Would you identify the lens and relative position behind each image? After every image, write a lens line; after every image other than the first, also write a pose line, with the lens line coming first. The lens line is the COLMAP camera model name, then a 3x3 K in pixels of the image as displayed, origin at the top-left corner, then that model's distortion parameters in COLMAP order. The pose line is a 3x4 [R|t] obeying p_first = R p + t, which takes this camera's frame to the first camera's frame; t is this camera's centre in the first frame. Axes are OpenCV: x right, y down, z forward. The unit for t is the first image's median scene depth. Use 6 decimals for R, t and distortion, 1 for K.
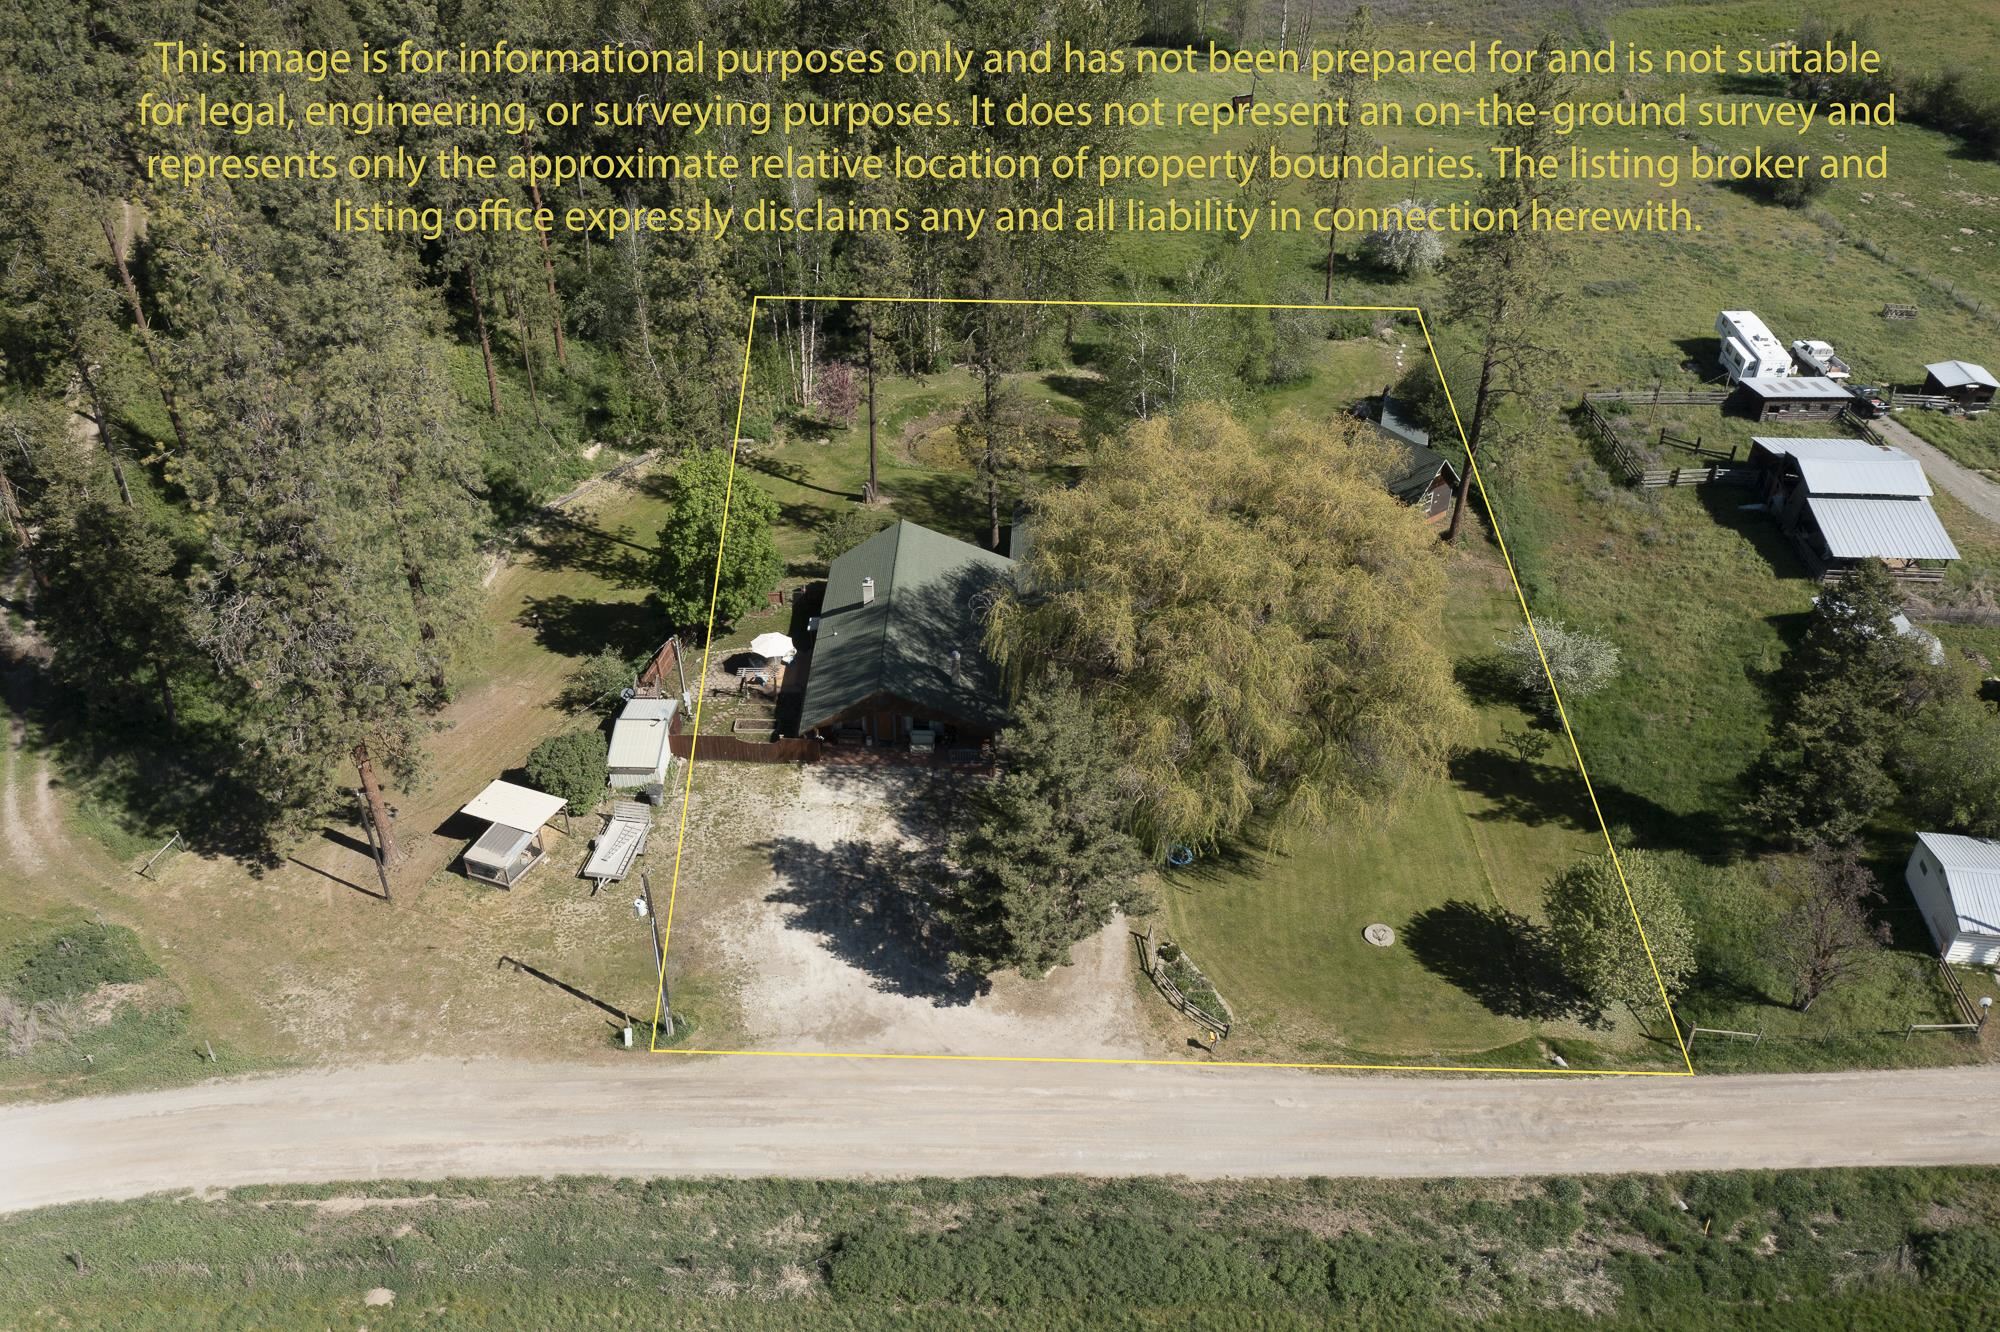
lens RADIAL K [[1653.2, 0, 1000.0], [0, 1653.2, 666.0], [0, 0, 1]] dist [0.002142, 0.003260]
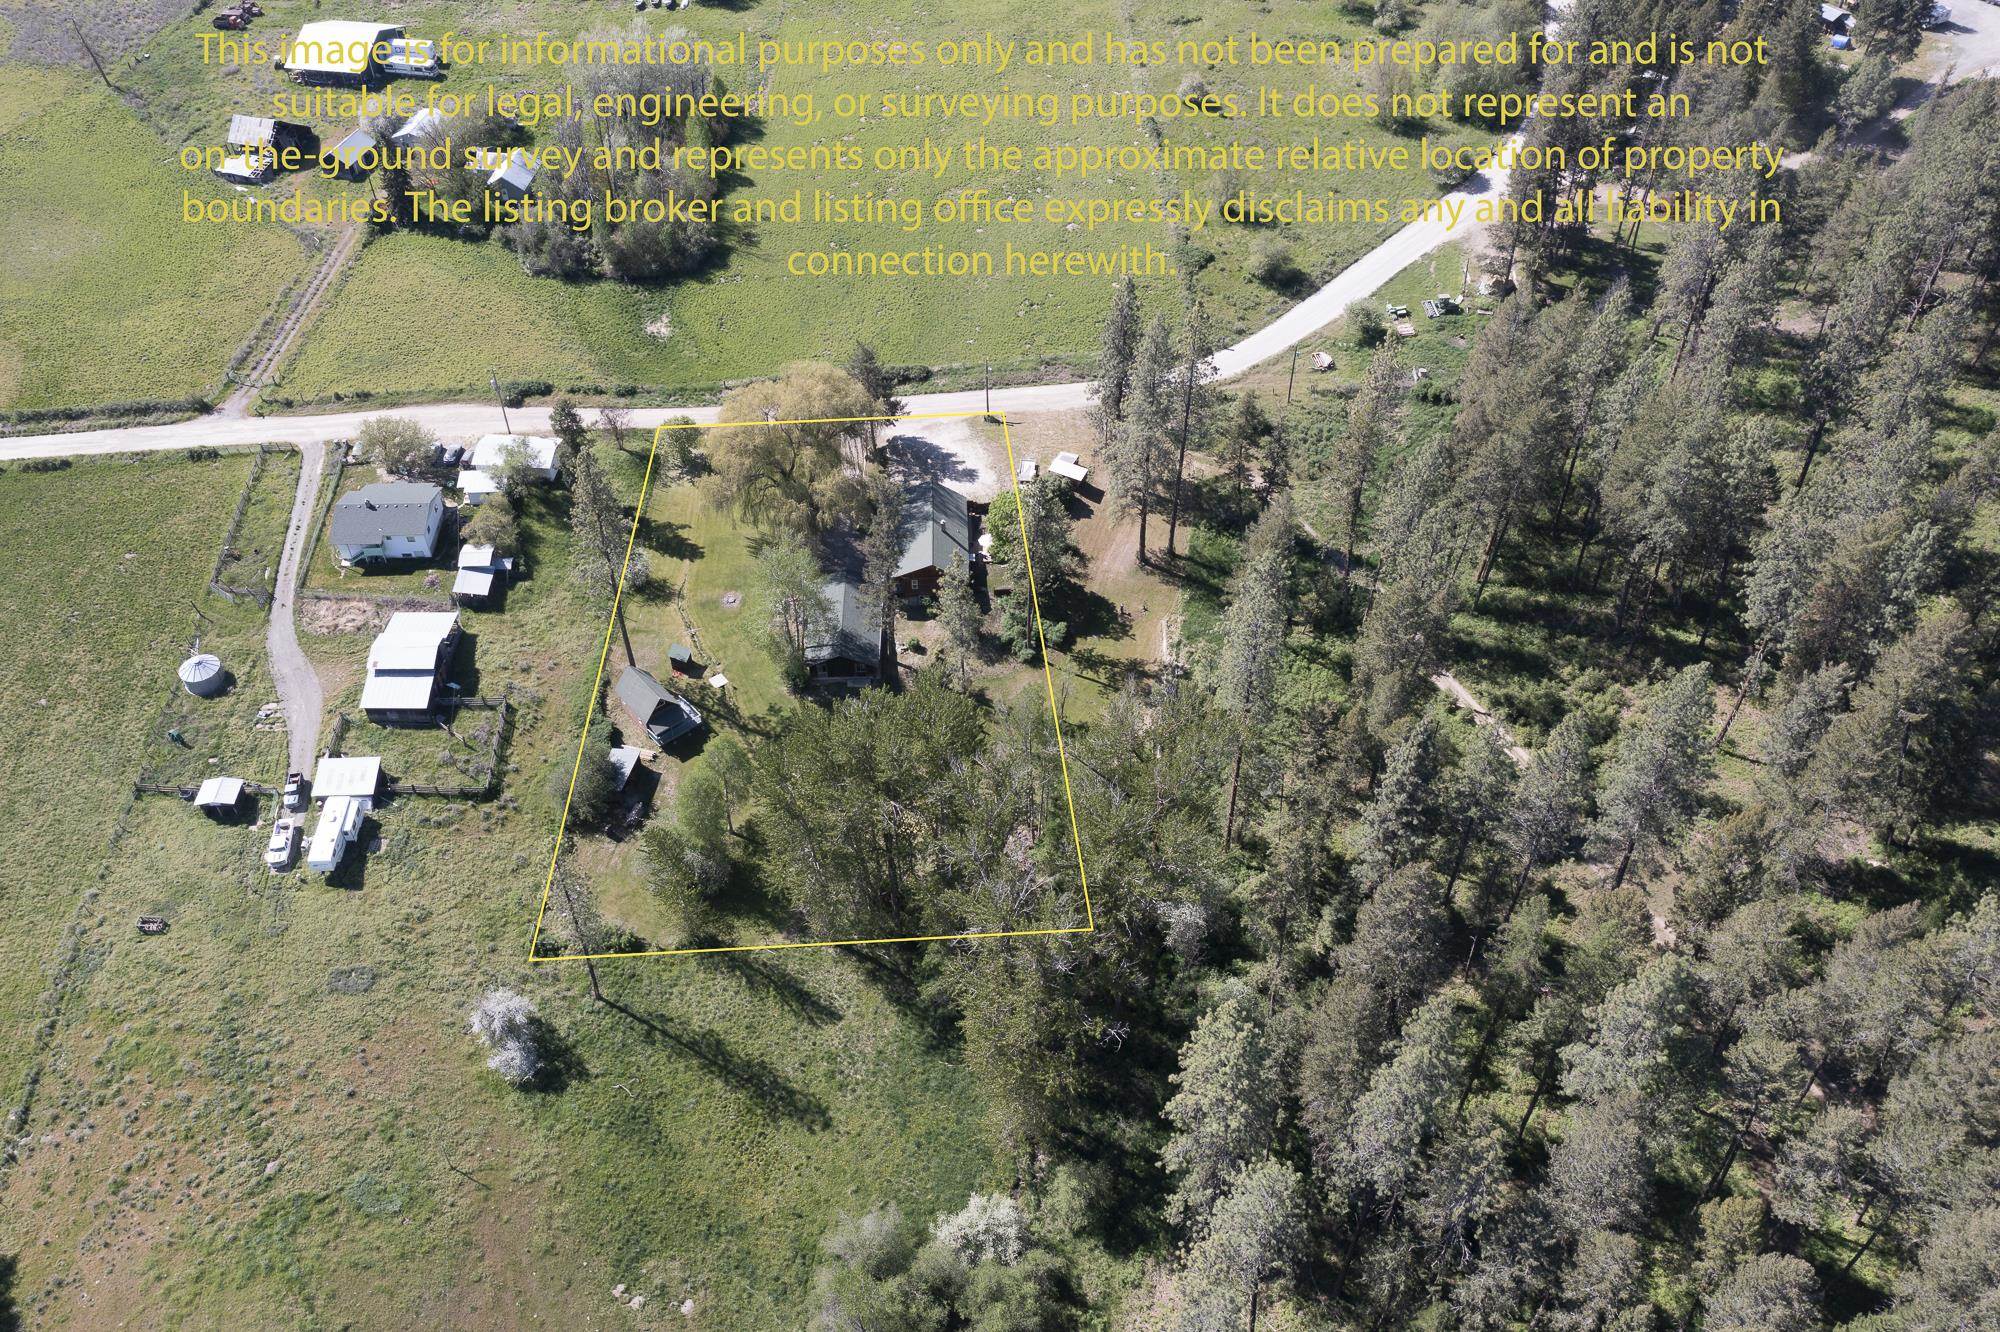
lens RADIAL K [[1653.2, 0, 1000.0], [0, 1653.2, 666.0], [0, 0, 1]] dist [0.002142, 0.003260]
pose [[-0.998802, 0.037900, -0.030969, -0.087925], [-0.023756, 0.177801, 0.983780, -2.345379], [0.042792, 0.983336, -0.176687, 1.681620]]
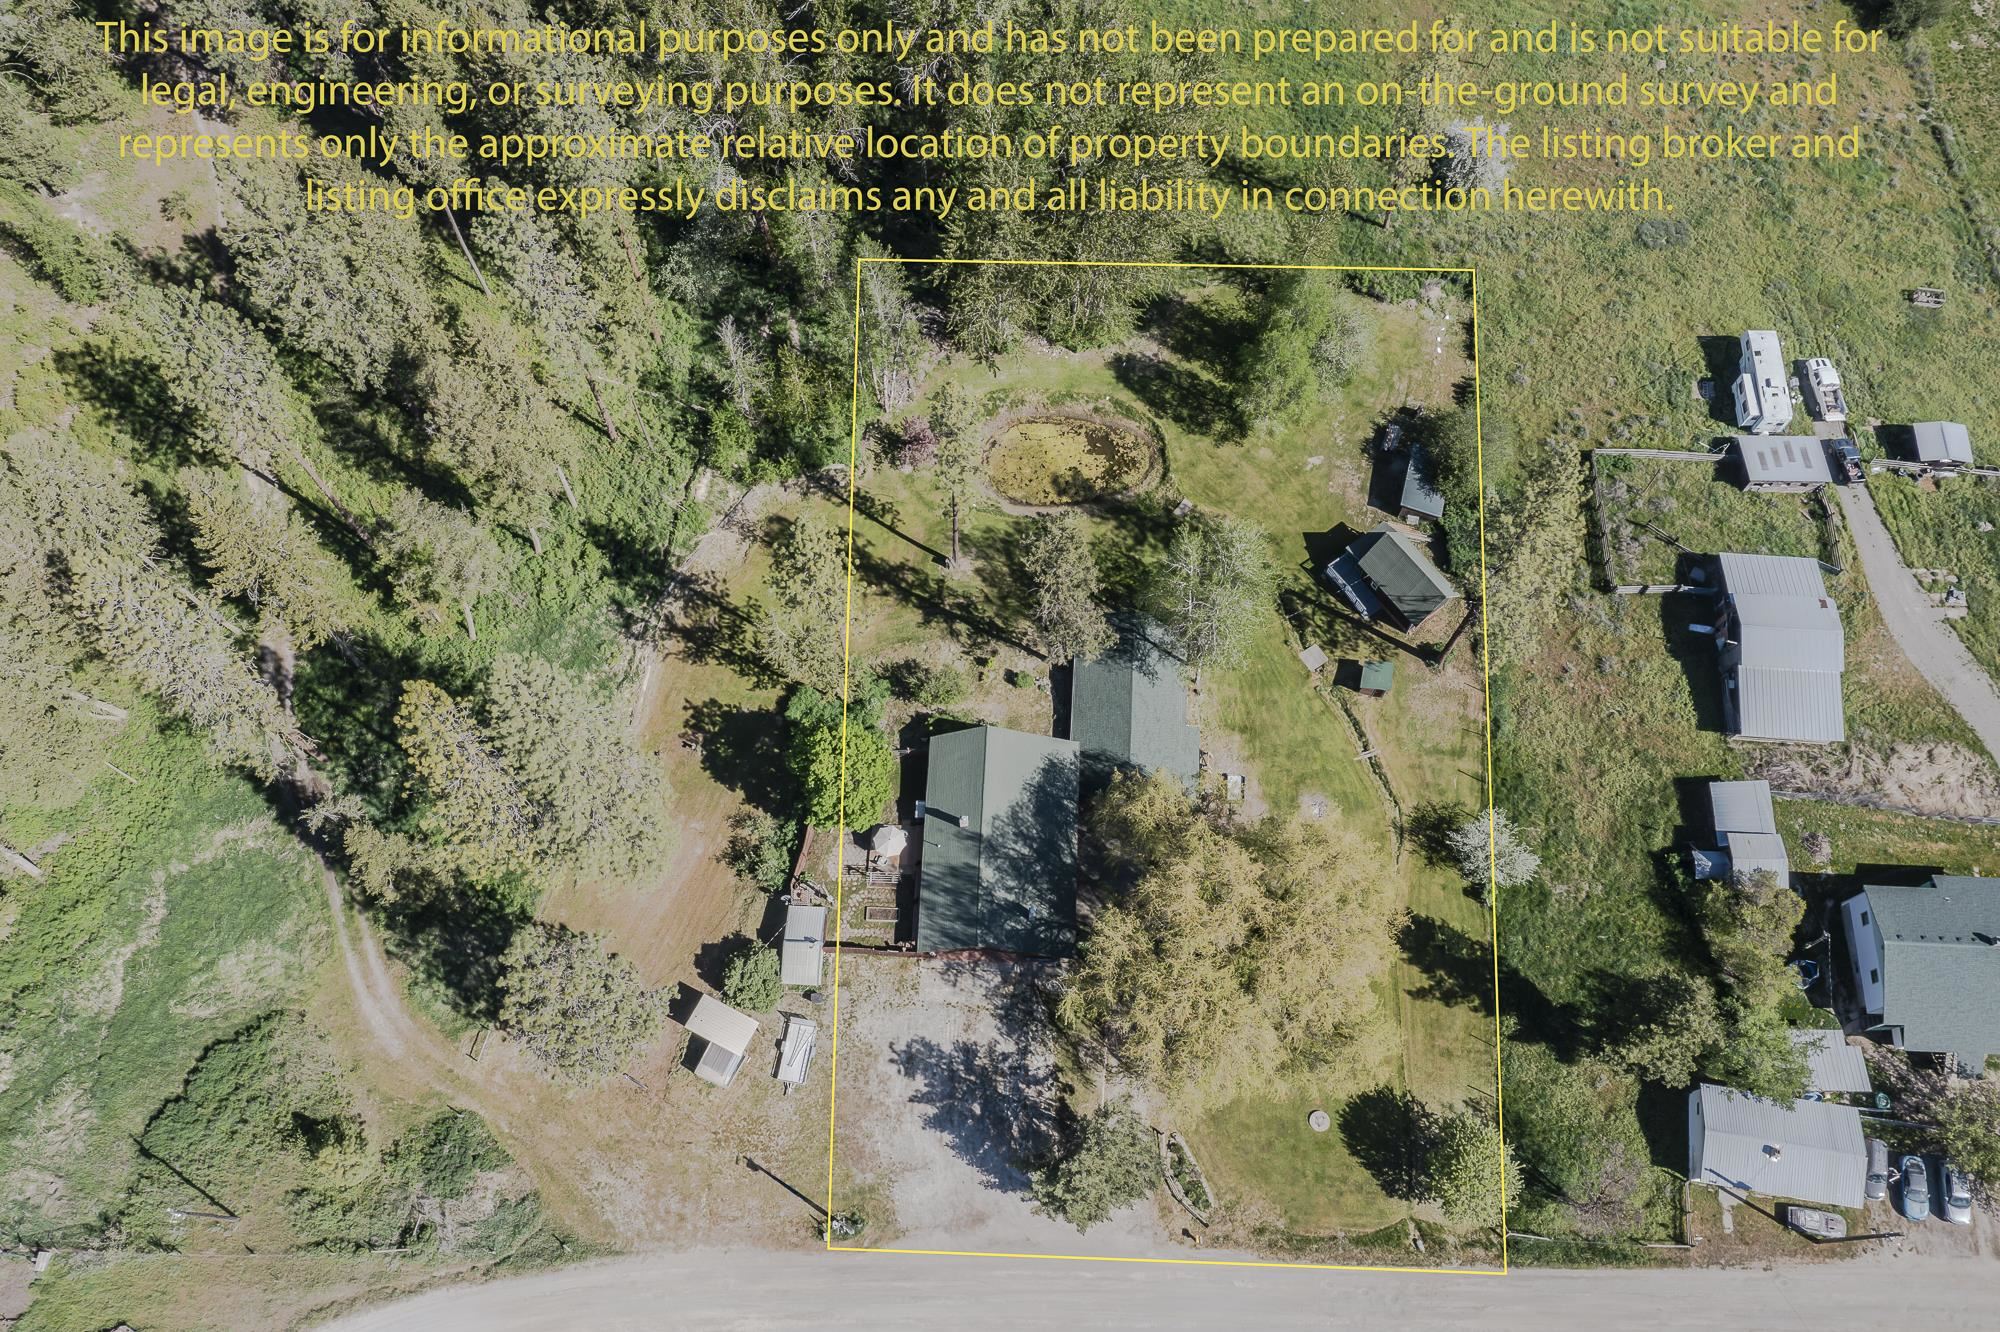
lens RADIAL K [[1653.2, 0, 1000.0], [0, 1653.2, 666.0], [0, 0, 1]] dist [0.002142, 0.003260]
pose [[0.999674, 0.021170, -0.014269, -0.039773], [-0.010737, 0.855718, 0.517331, -0.878510], [0.023162, -0.517009, 0.855666, -0.053033]]
